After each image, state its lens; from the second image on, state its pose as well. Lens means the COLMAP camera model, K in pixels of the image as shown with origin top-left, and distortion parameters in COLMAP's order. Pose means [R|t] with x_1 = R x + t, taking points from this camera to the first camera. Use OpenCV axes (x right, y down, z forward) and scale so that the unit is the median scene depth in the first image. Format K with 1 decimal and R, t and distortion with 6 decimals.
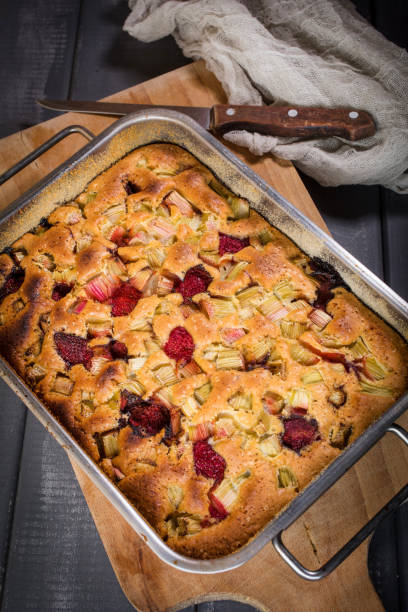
lens RADIAL K [[934.3, 0, 204.0], [0, 934.3, 306.0], [0, 0, 1]] dist [-0.017735, 0.254400]
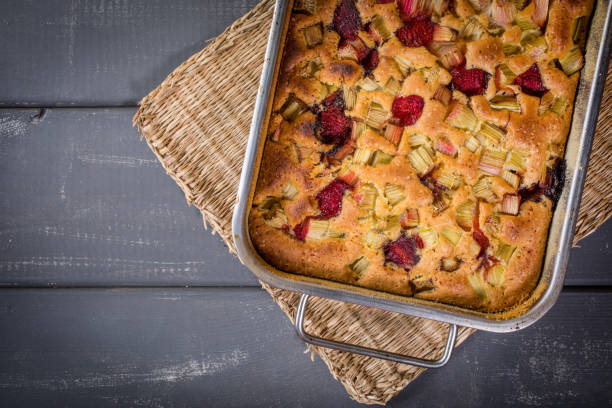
lens RADIAL K [[934.3, 0, 306.0], [0, 934.3, 204.0], [0, 0, 1]] dist [-0.017735, 0.254400]
pose [[0.592180, 0.801969, 0.078546, -0.089799], [-0.743682, 0.506392, 0.436469, -0.270604], [0.310259, -0.316881, 0.896284, 0.017605]]
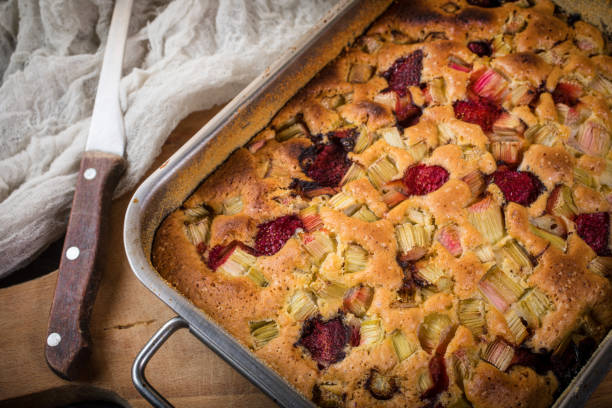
lens RADIAL K [[934.3, 0, 306.0], [0, 934.3, 204.0], [0, 0, 1]] dist [-0.017735, 0.254400]
pose [[0.125369, 0.908054, -0.399649, 0.285103], [-0.899210, 0.274199, 0.340935, -0.125819], [0.419171, 0.316626, 0.850908, 0.321547]]
